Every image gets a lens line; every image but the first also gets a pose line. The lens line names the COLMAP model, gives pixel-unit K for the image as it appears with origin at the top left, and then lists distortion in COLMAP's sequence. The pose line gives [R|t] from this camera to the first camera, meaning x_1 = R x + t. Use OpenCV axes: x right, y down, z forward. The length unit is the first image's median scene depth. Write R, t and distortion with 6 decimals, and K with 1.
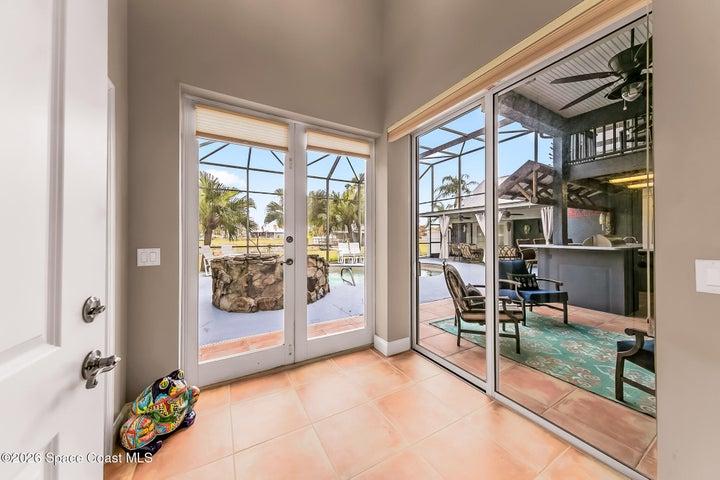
lens RADIAL K [[248.4, 0, 359.6], [0, 248.4, 234.2], [0, 0, 1]] dist [0.008298, -0.000998]
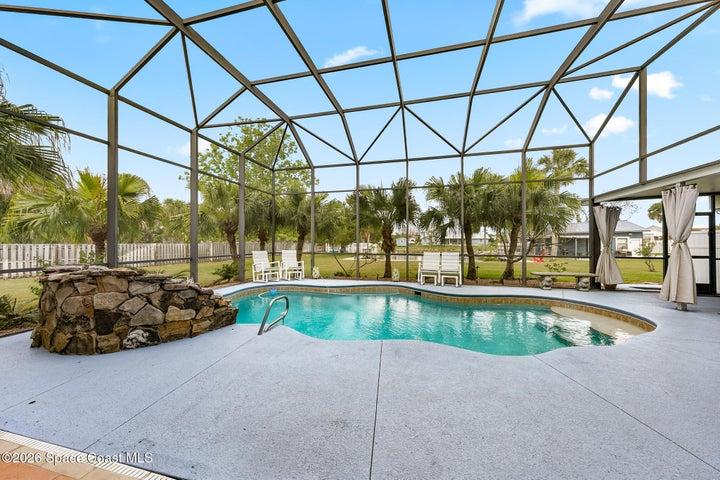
lens RADIAL K [[248.4, 0, 357.1], [0, 248.4, 242.6], [0, 0, 1]] dist [0.008298, -0.000998]
pose [[0.717790, 0.001126, -0.696259, 0.319808], [0.005056, 0.999964, 0.006830, 0.005737], [0.696241, -0.008423, 0.717759, 0.484658]]
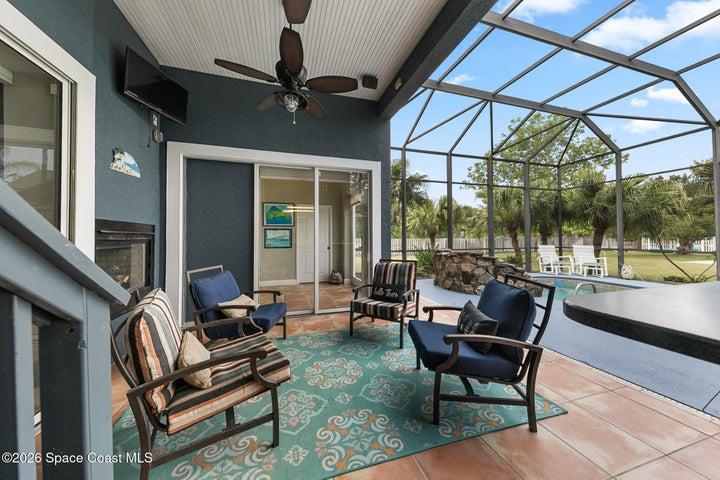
lens RADIAL K [[226.1, 0, 351.2], [0, 226.1, 233.3], [0, 0, 1]] dist [0.001408, 0.000164]
pose [[-0.229828, -0.018740, -0.973051, 0.473689], [0.013075, 0.999665, -0.022341, 0.003896], [0.973143, -0.017857, -0.229506, 0.351535]]
